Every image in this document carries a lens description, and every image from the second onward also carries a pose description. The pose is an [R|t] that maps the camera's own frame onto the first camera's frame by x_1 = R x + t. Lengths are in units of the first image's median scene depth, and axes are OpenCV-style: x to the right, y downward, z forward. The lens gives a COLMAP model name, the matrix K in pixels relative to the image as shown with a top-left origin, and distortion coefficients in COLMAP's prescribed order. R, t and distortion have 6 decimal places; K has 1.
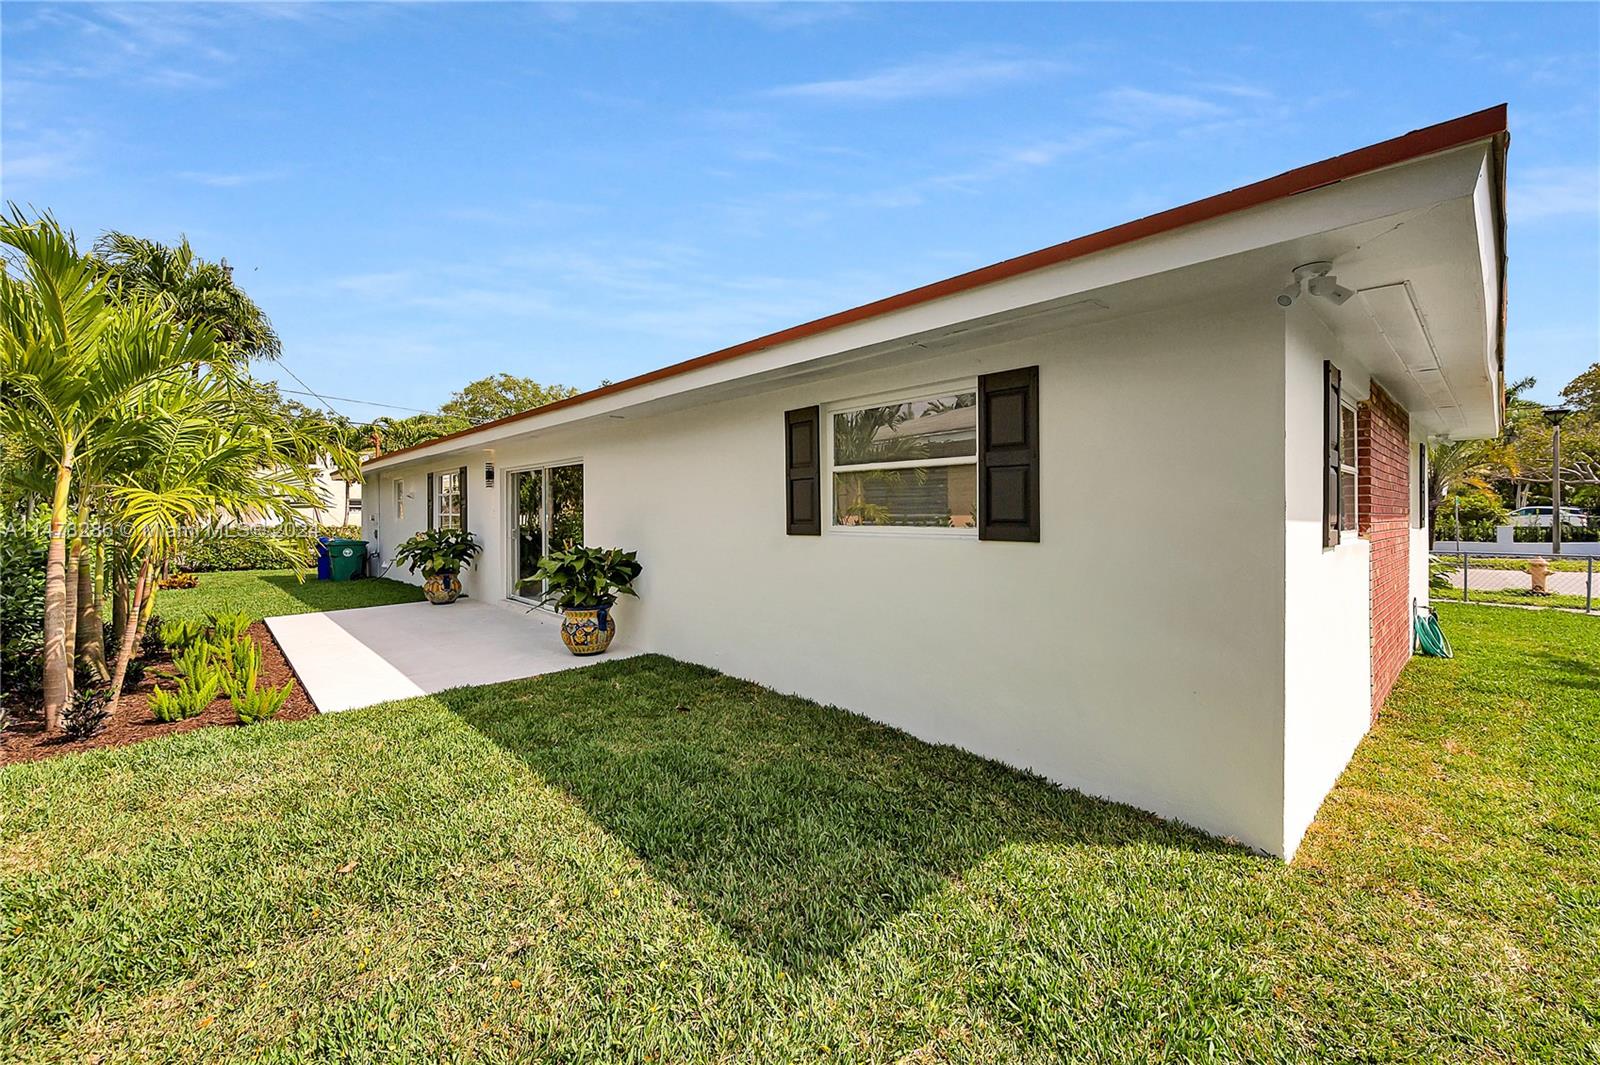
lens RADIAL K [[645.7, 0, 801.5], [0, 645.7, 495.4], [0, 0, 1]] dist [-0.000770, -0.000461]
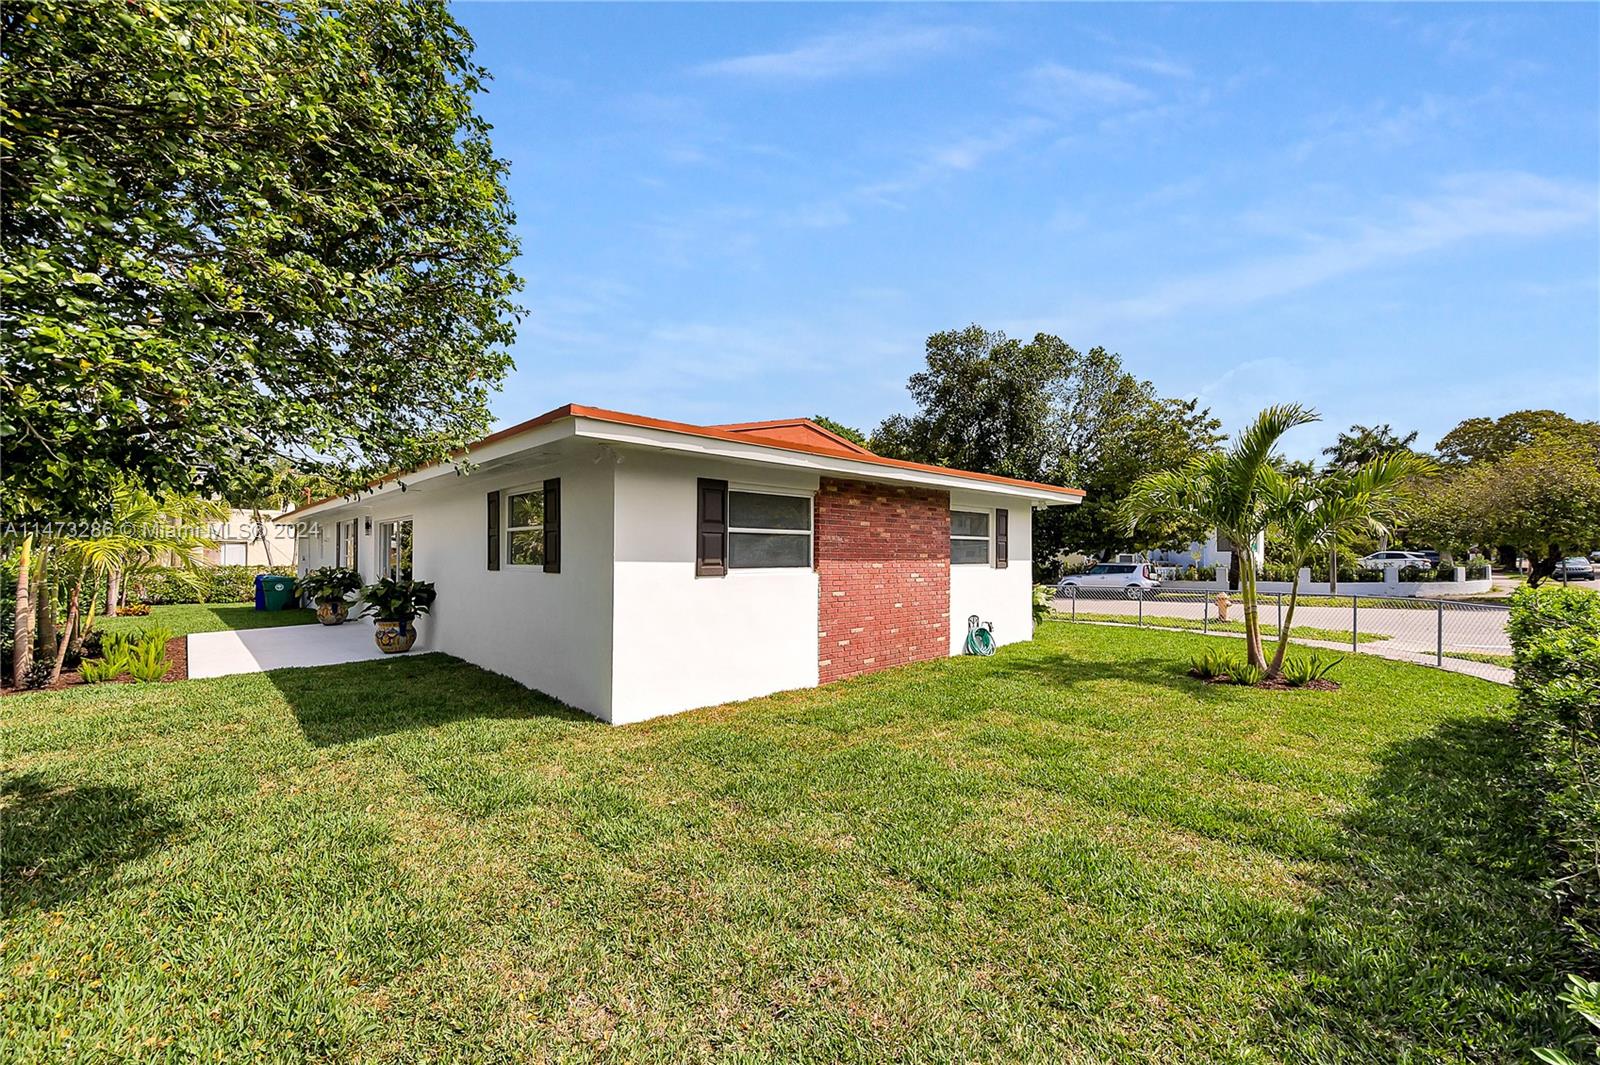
lens RADIAL K [[637.1, 0, 800.0], [0, 637.1, 532.5], [0, 0, 1]] dist [-0.000480, -0.000070]
pose [[0.999858, 0.003969, 0.016355, 0.374055], [-0.003853, 0.999967, -0.007131, -0.012508], [-0.016383, 0.007067, 0.999841, -0.305478]]
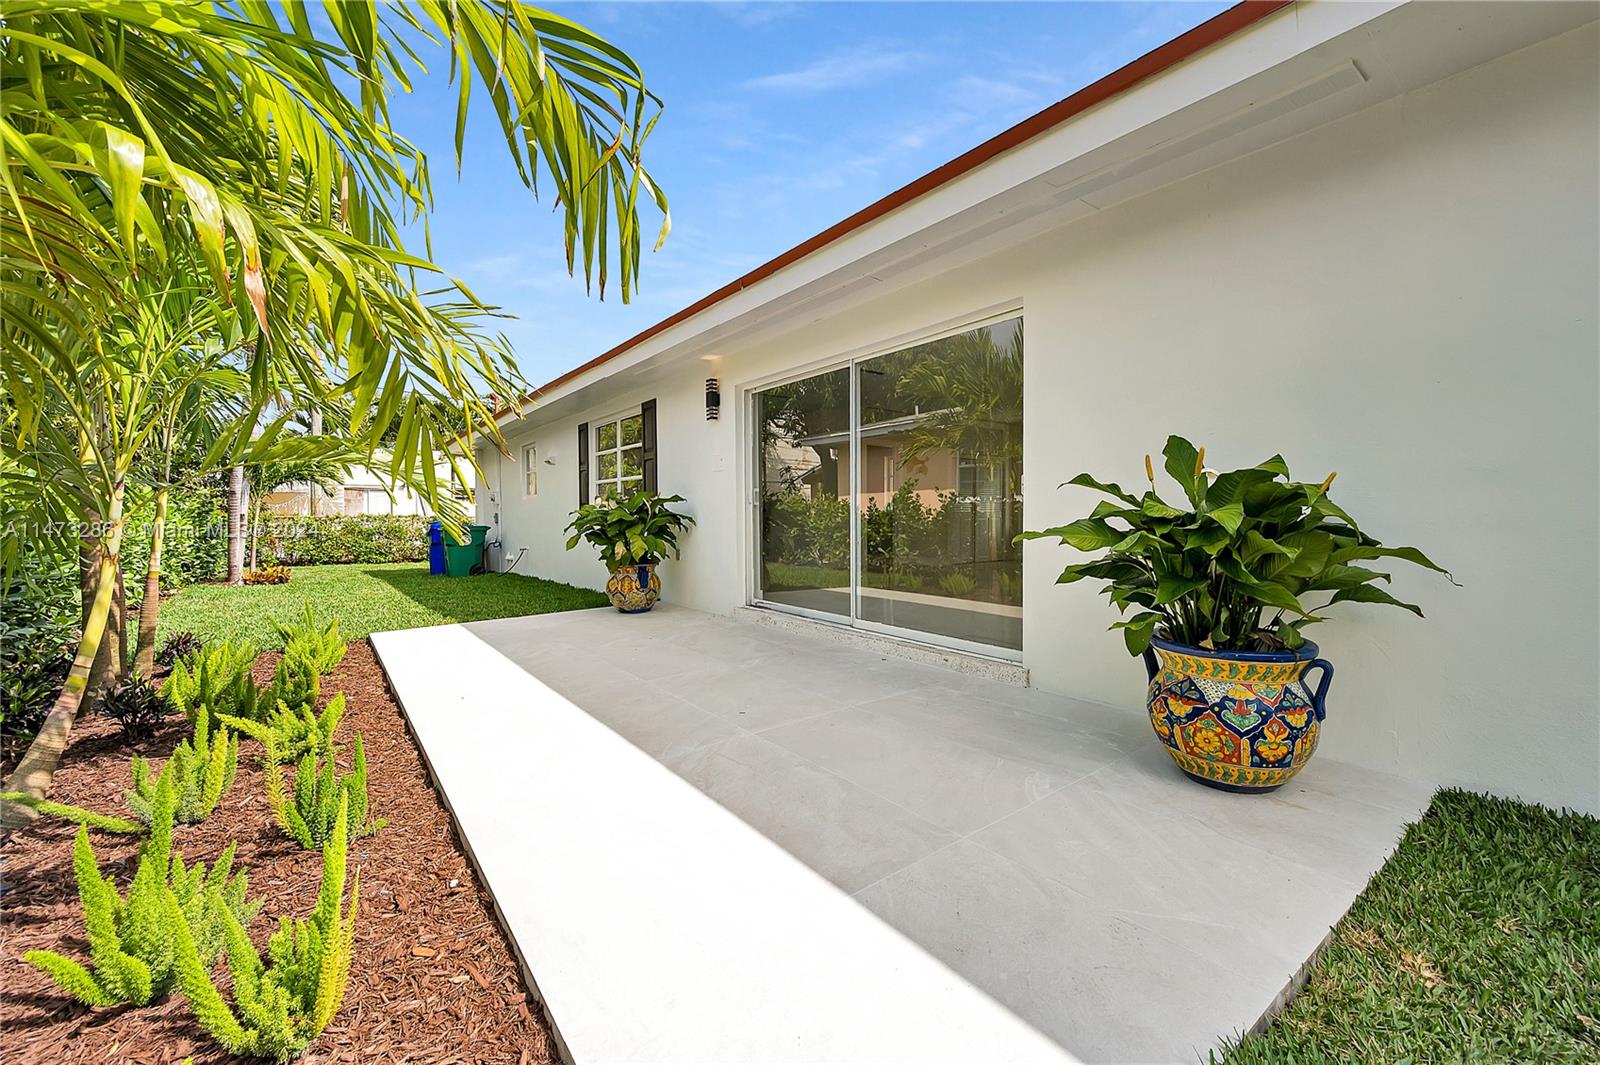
lens RADIAL K [[637.1, 0, 800.0], [0, 637.1, 532.5], [0, 0, 1]] dist [-0.000480, -0.000070]
pose [[0.995196, 0.001406, -0.097895, -0.349194], [0.003855, 0.998559, 0.053535, 0.060927], [0.097829, -0.053655, 0.993756, 0.422062]]
